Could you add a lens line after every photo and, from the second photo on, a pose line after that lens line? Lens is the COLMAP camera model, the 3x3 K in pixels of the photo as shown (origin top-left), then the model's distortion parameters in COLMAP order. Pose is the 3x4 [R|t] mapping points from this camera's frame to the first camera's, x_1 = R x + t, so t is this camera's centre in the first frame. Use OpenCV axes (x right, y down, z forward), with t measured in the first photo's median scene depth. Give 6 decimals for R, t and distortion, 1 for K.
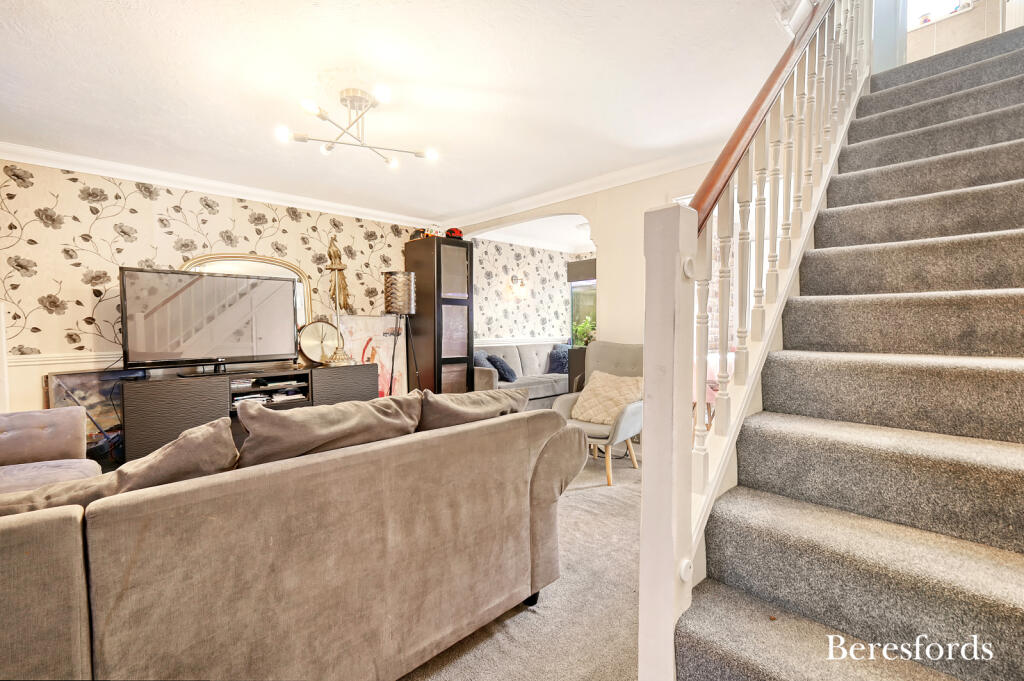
lens RADIAL K [[448.3, 0, 514.4], [0, 448.3, 343.8], [0, 0, 1]] dist [0.005086, -0.000183]
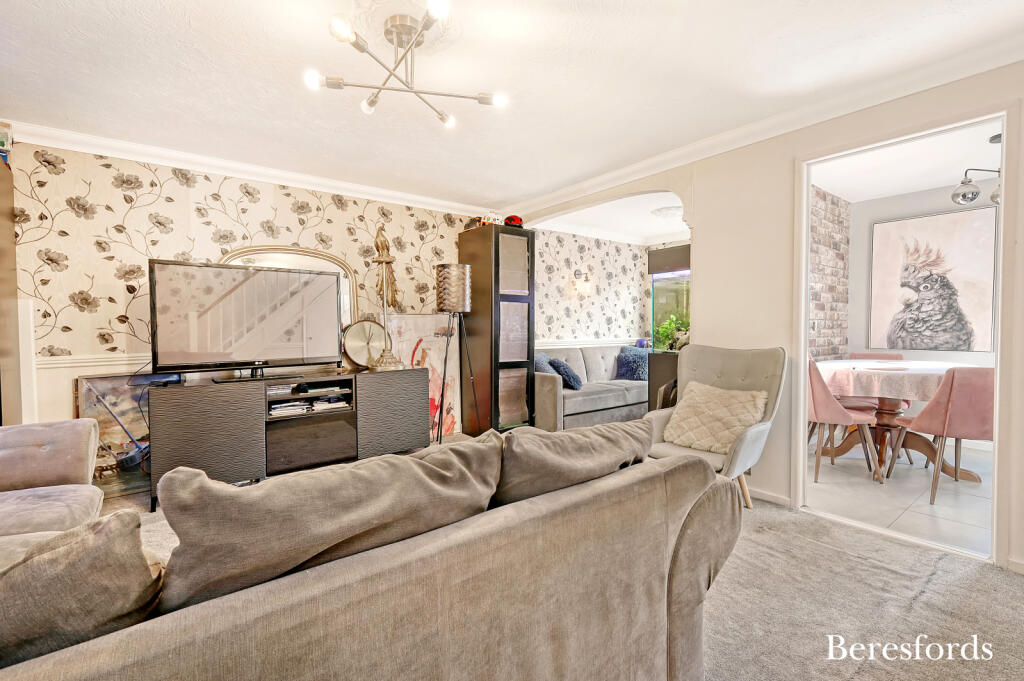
lens RADIAL K [[408.0, 0, 511.6], [0, 408.0, 340.8], [0, 0, 1]] dist [-0.002479, 0.000271]
pose [[0.995598, 0.005602, -0.093558, -0.077269], [-0.006001, 0.999974, -0.003986, -0.008852], [0.093534, 0.004530, 0.995606, 0.249070]]
